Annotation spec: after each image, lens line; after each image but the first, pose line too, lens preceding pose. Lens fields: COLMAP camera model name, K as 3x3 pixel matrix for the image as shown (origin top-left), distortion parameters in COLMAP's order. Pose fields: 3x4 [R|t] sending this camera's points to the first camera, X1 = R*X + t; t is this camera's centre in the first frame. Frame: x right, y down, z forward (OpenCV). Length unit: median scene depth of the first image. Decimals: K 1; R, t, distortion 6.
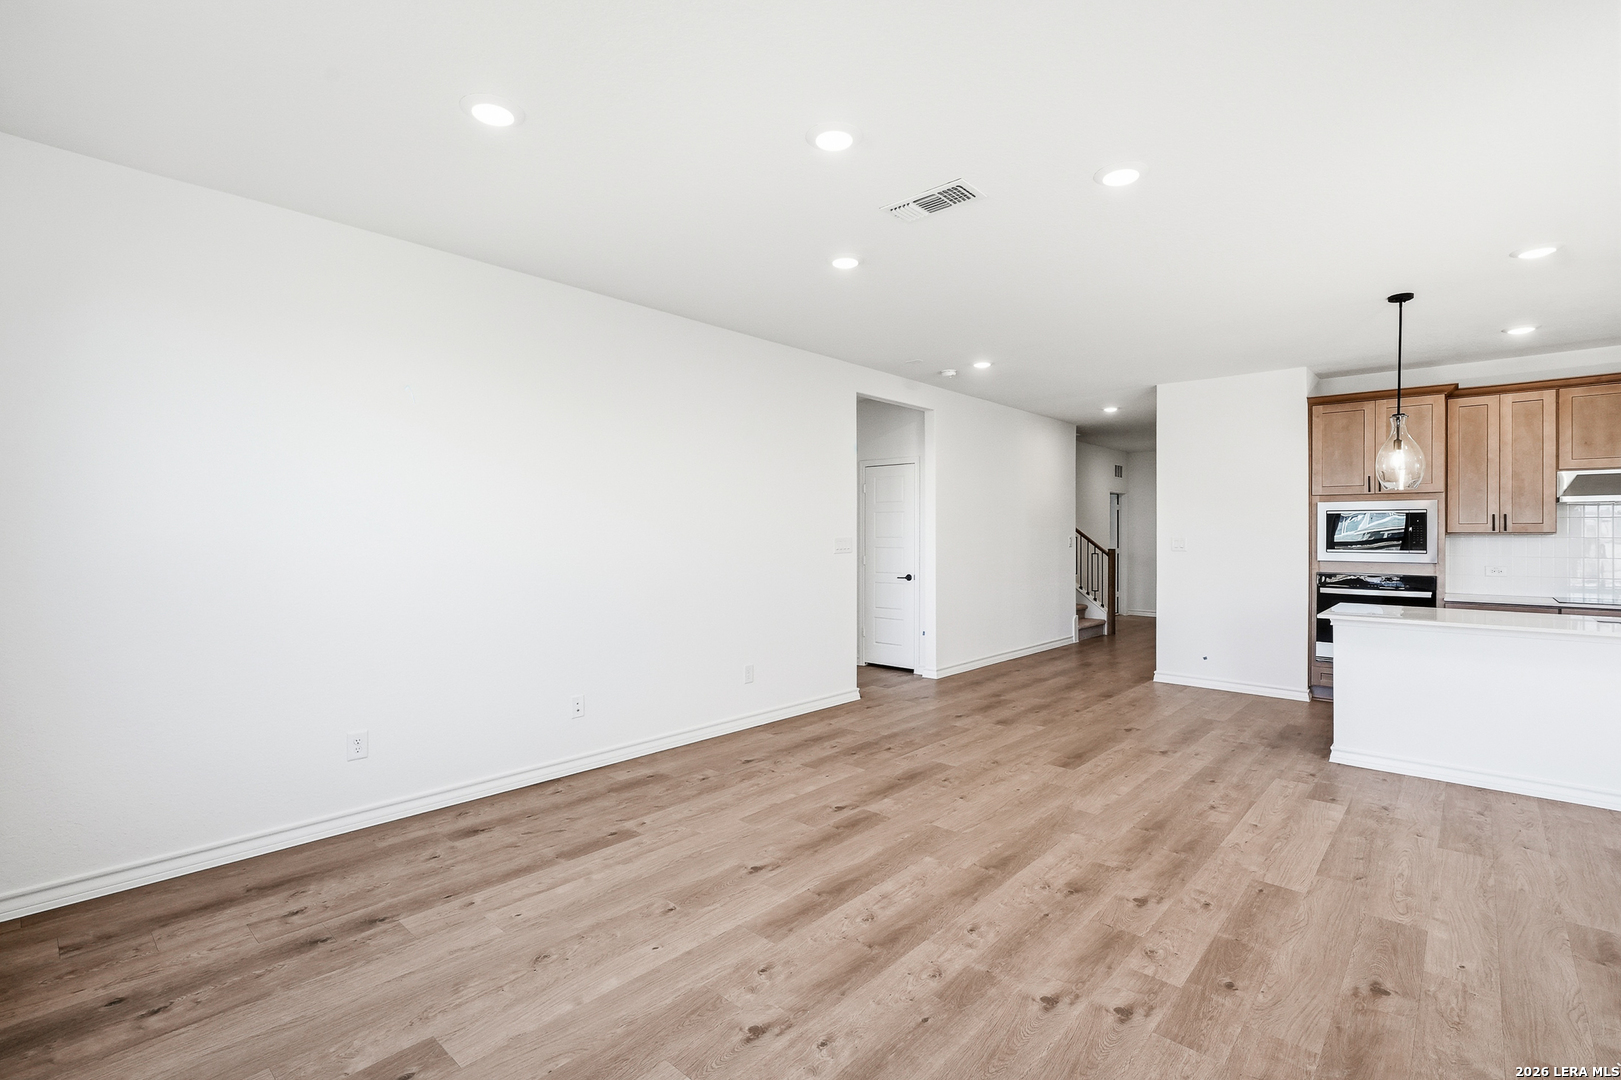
lens RADIAL K [[745.8, 0, 810.5], [0, 745.8, 540.0], [0, 0, 1]] dist [-0.022835, 0.009887]
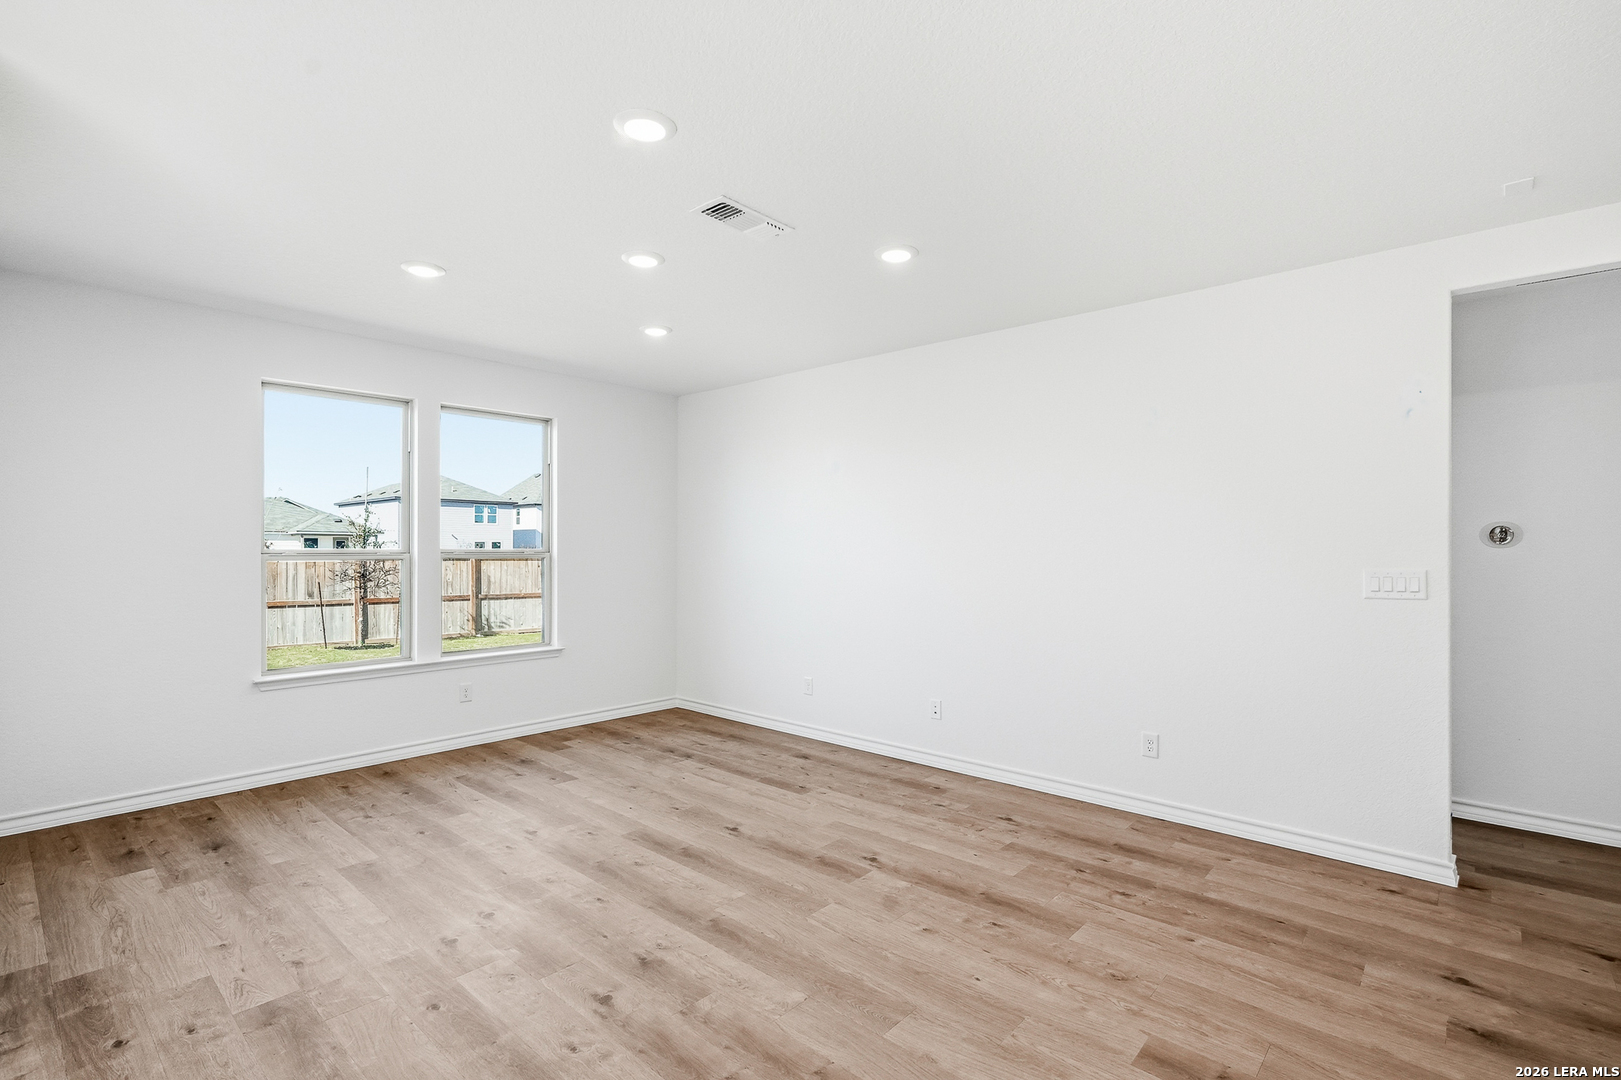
lens RADIAL K [[751.9, 0, 800.3], [0, 751.9, 551.6], [0, 0, 1]] dist [-0.018514, 0.008998]
pose [[-0.004347, 0.002857, -0.999986, 0.976055], [-0.013964, 0.999898, 0.002917, -0.022424], [0.999893, 0.013977, -0.004307, 0.917329]]
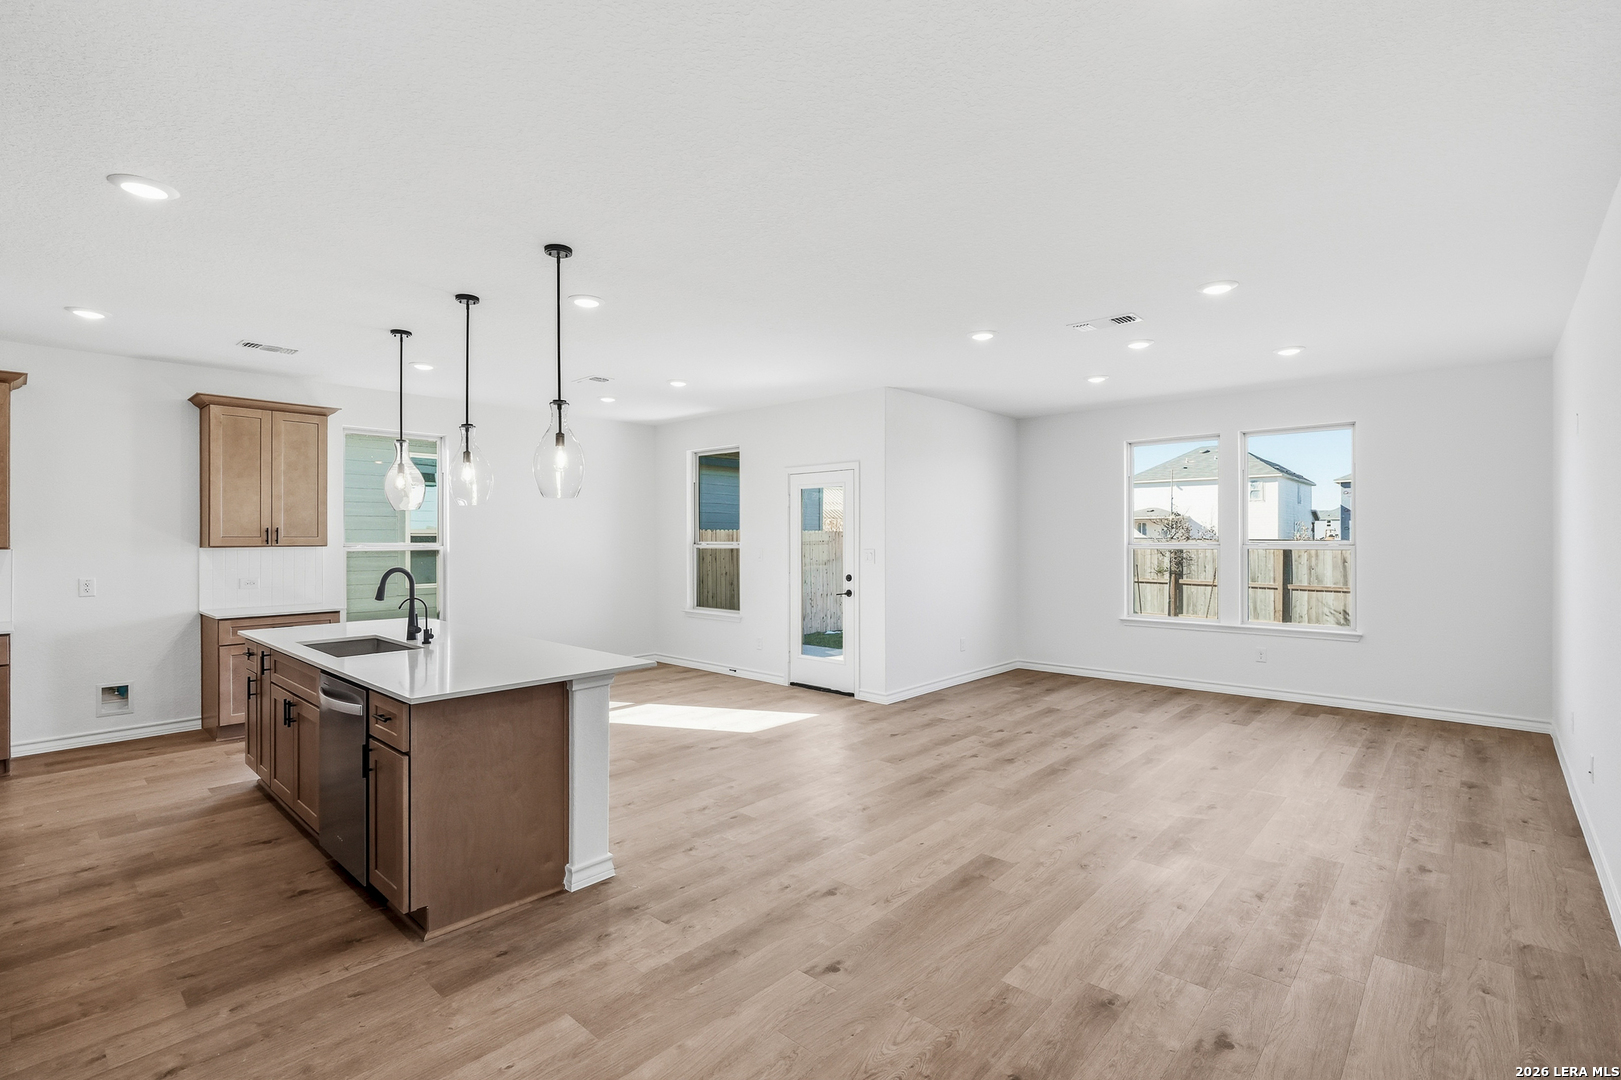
lens RADIAL K [[745.8, 0, 810.5], [0, 745.8, 540.0], [0, 0, 1]] dist [-0.022835, 0.009887]
pose [[-0.999959, -0.001312, 0.008987, 0.620433], [-0.001194, 0.999914, 0.013037, -0.041282], [-0.009003, 0.013026, -0.999875, 2.094490]]
